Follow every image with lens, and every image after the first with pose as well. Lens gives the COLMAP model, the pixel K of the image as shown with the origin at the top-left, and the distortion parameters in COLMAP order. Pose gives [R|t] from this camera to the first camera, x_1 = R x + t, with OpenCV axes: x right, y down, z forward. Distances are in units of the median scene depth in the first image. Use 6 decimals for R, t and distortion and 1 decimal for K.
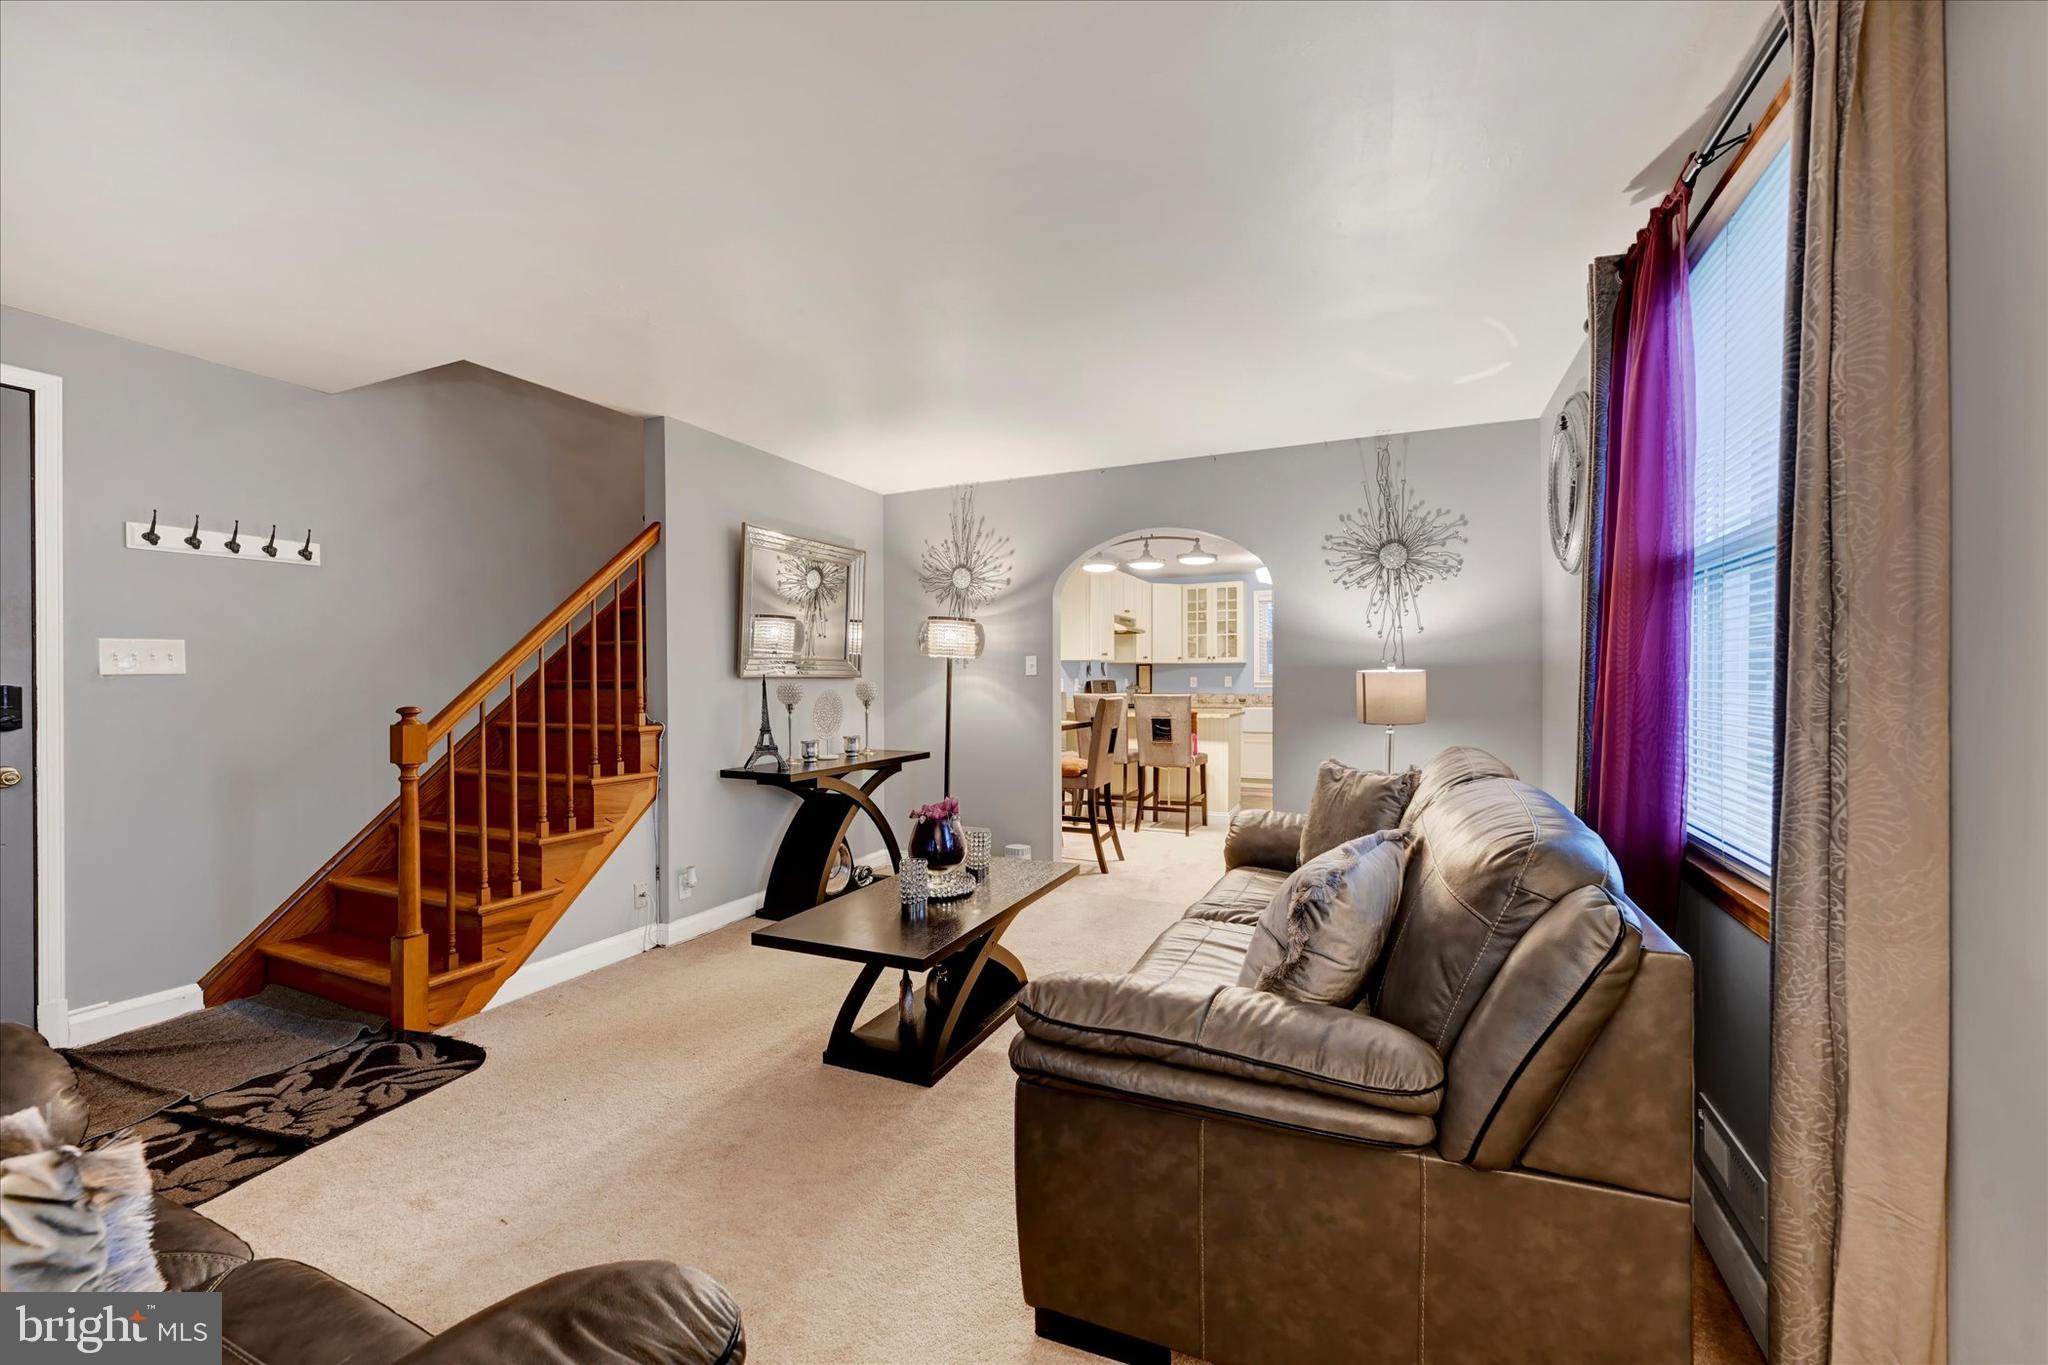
lens RADIAL K [[804.7, 0, 1070.8], [0, 804.7, 678.1], [0, 0, 1]] dist [-0.004078, 0.000633]
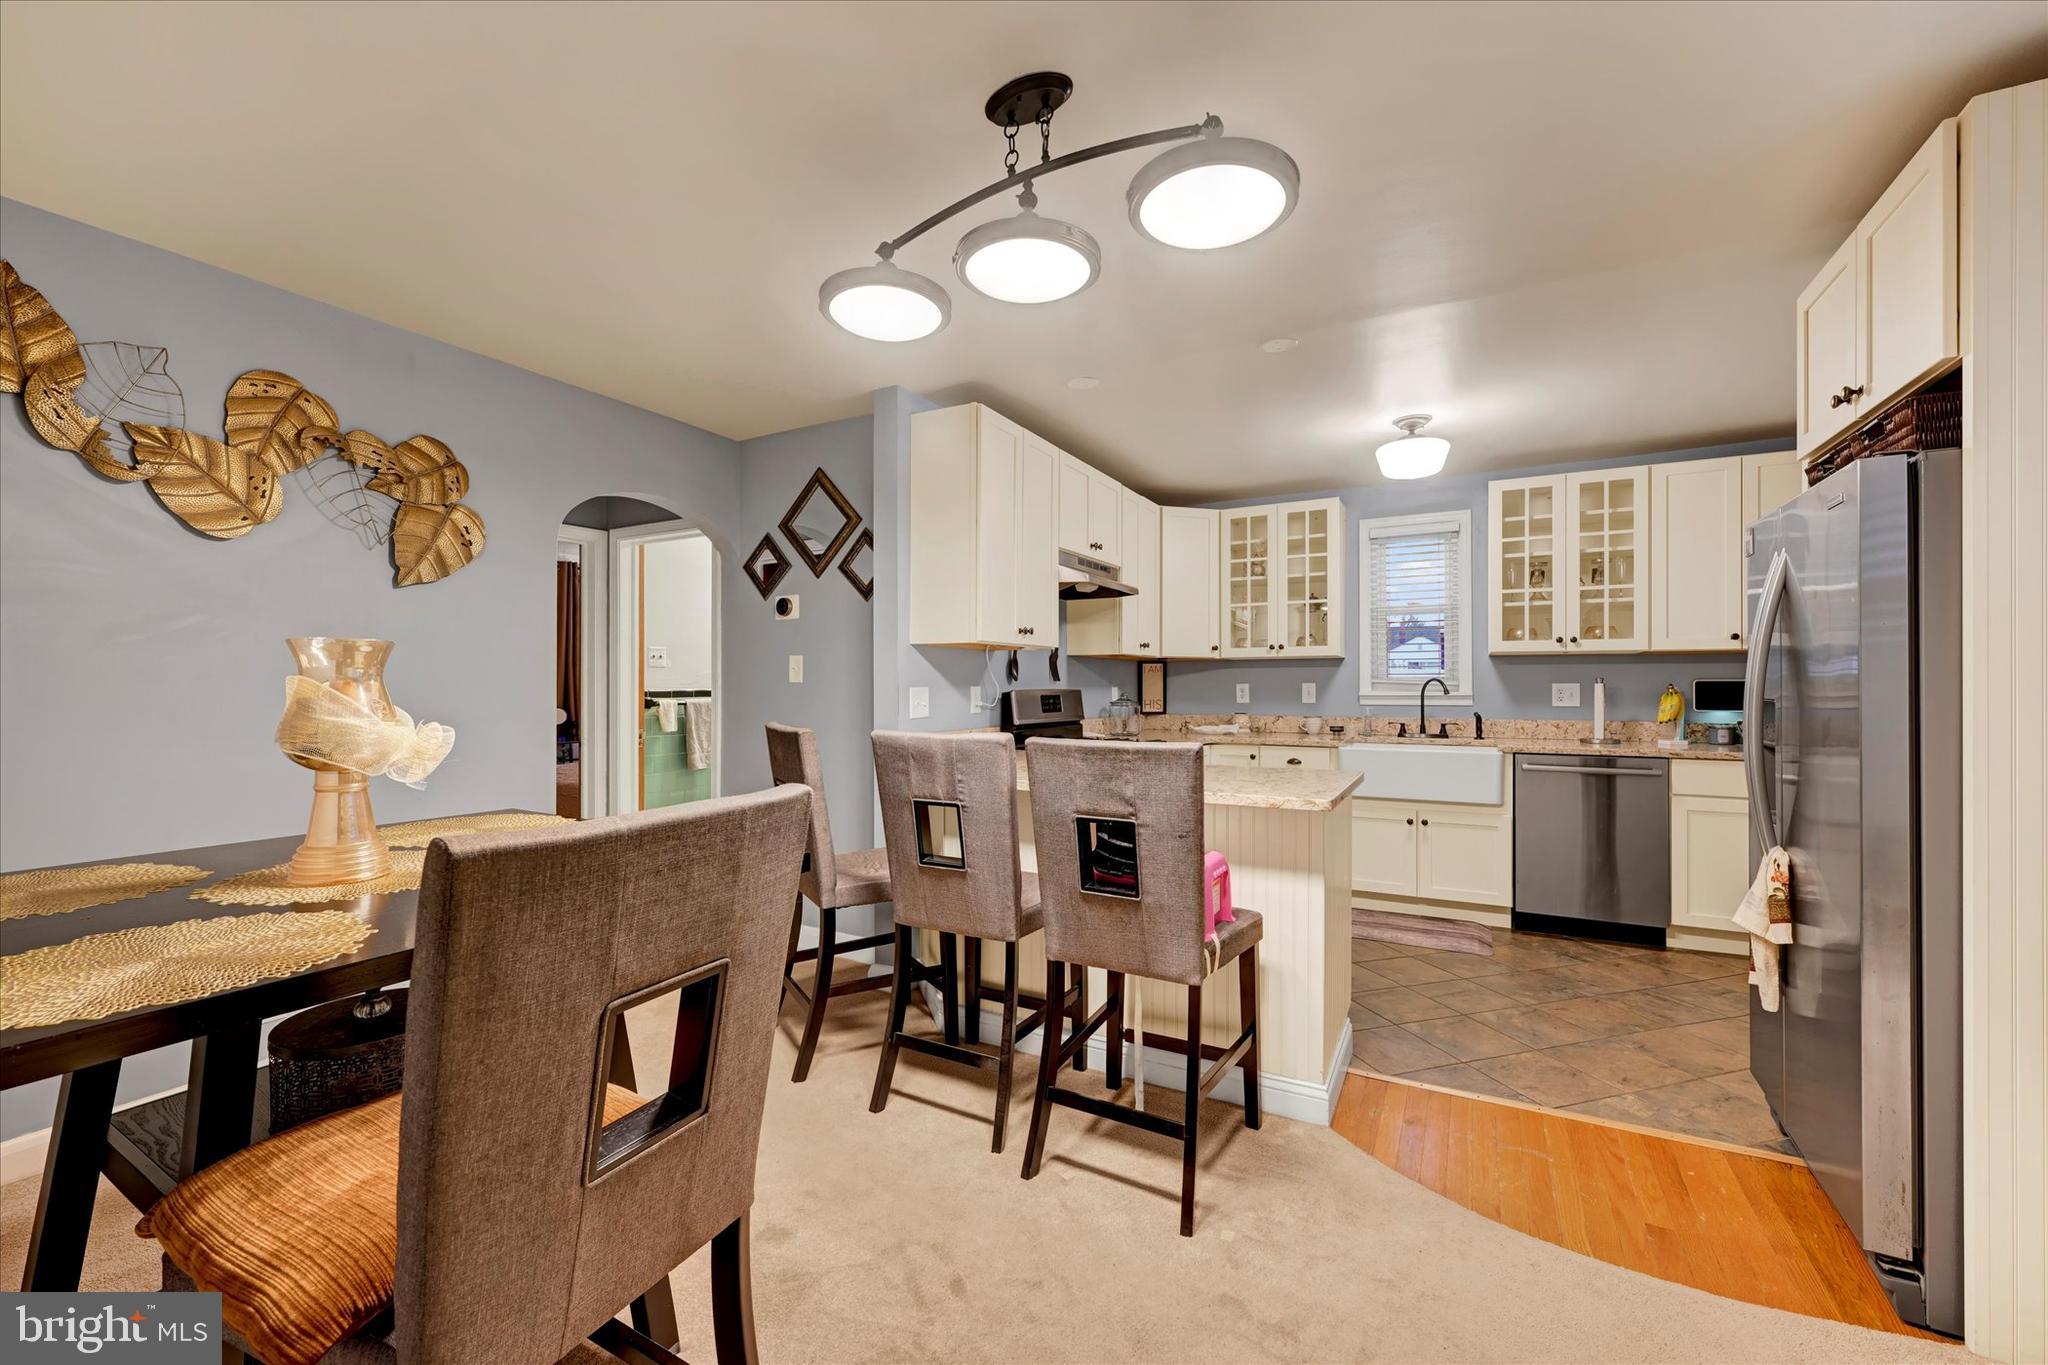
lens RADIAL K [[804.7, 0, 1059.2], [0, 804.7, 676.6], [0, 0, 1]] dist [-0.004078, 0.000633]
pose [[0.995461, 0.002476, -0.095134, 0.084973], [-0.003188, 0.999968, -0.007337, -0.002119], [0.095113, 0.007607, 0.995437, 0.472557]]
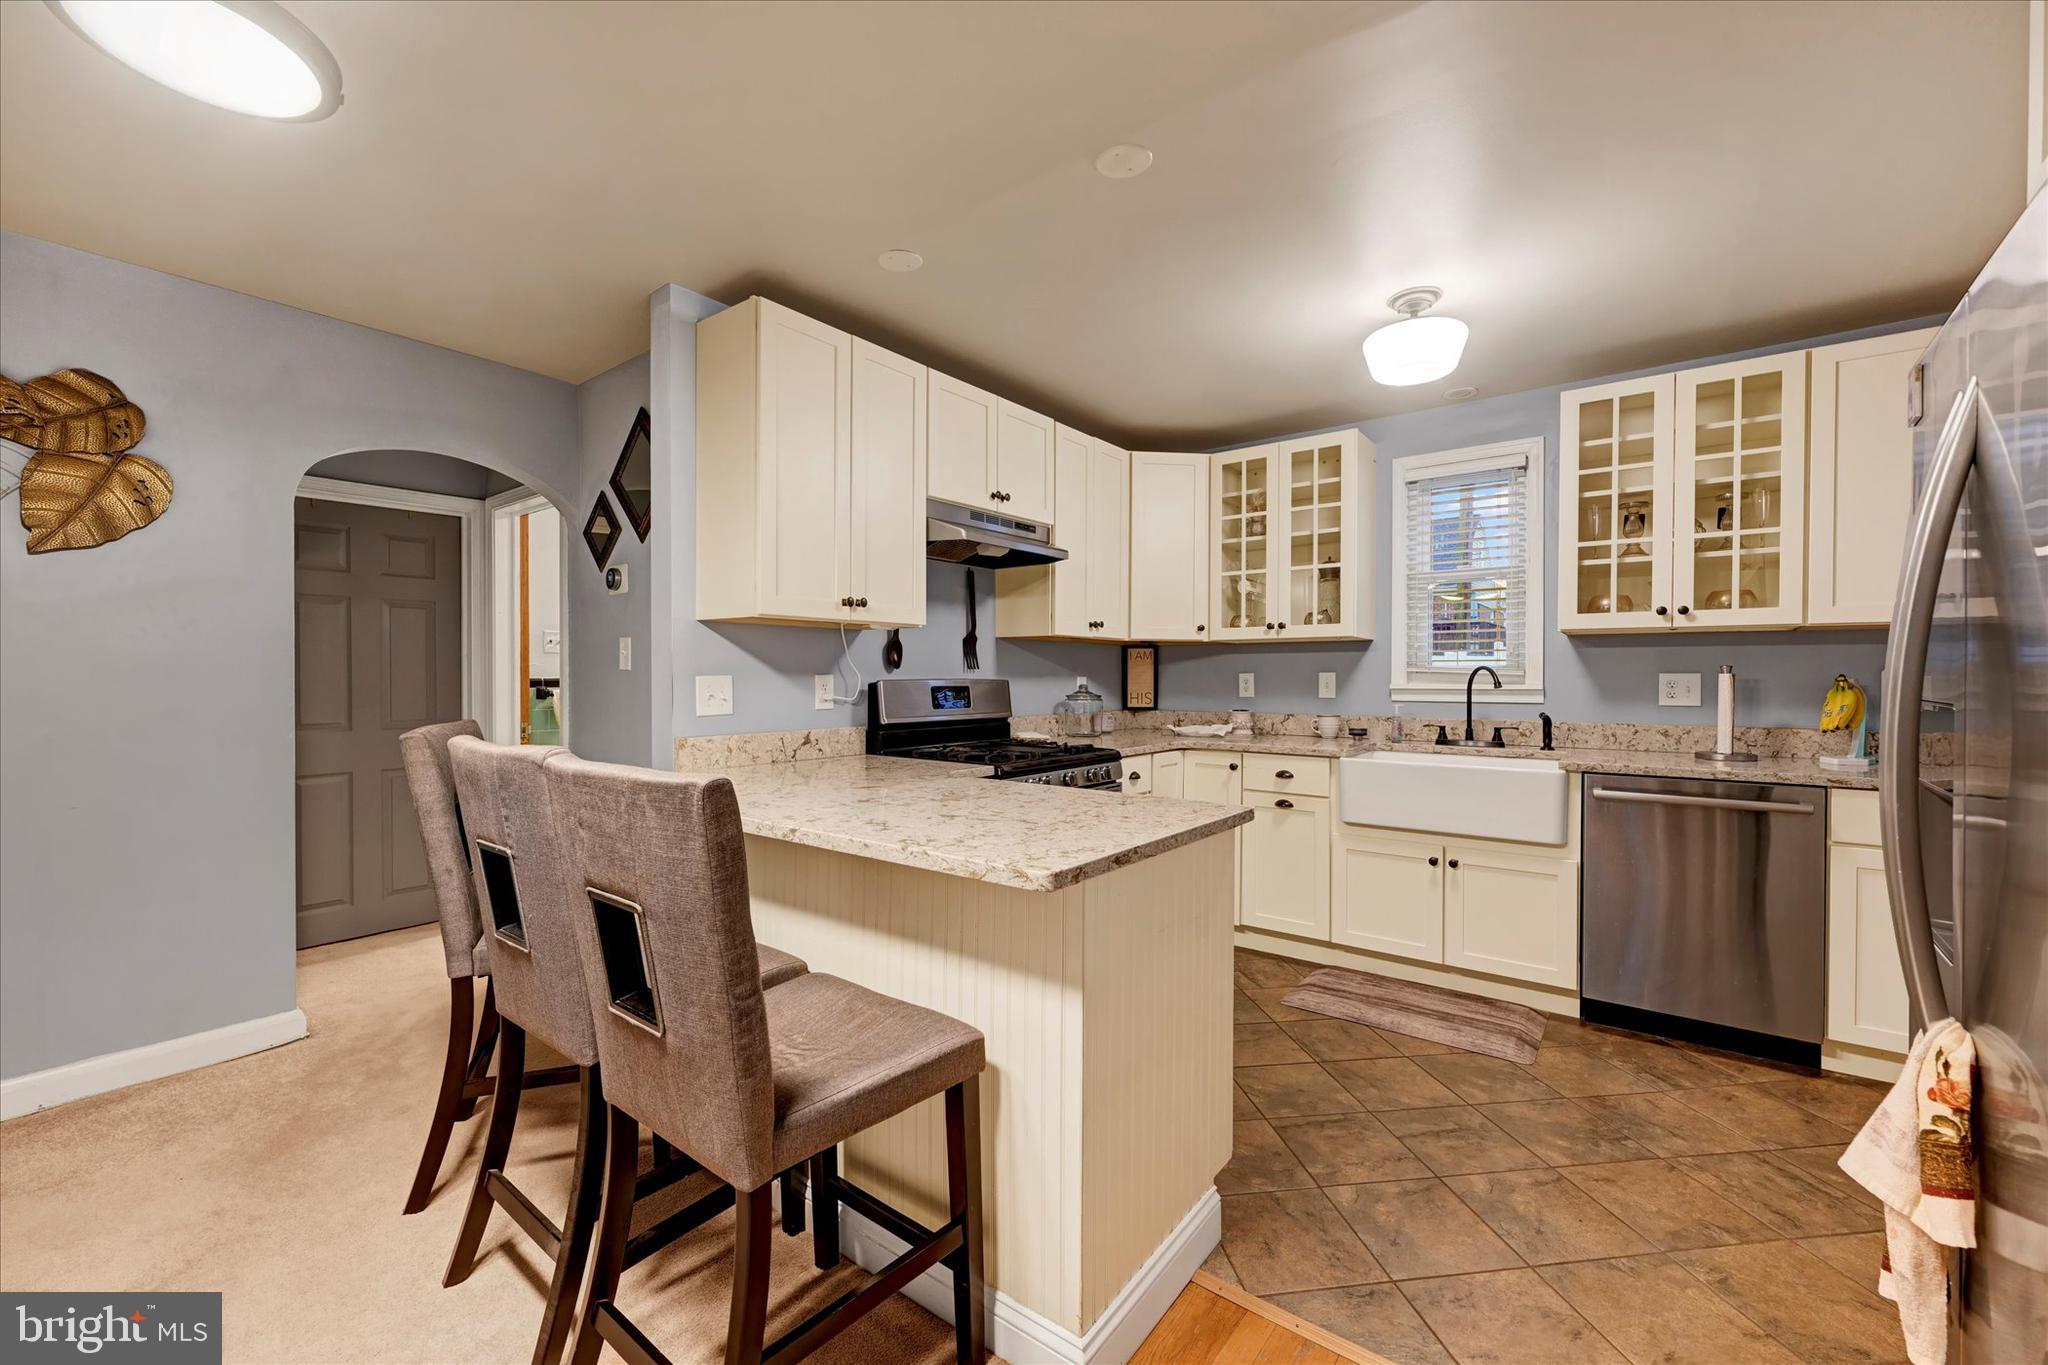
lens RADIAL K [[804.7, 0, 1071.3], [0, 804.7, 675.6], [0, 0, 1]] dist [-0.004078, 0.000633]
pose [[0.966316, 0.006634, -0.257274, 0.180057], [-0.005610, 0.999973, 0.004713, -0.001809], [0.257298, -0.003111, 0.966327, 0.585264]]
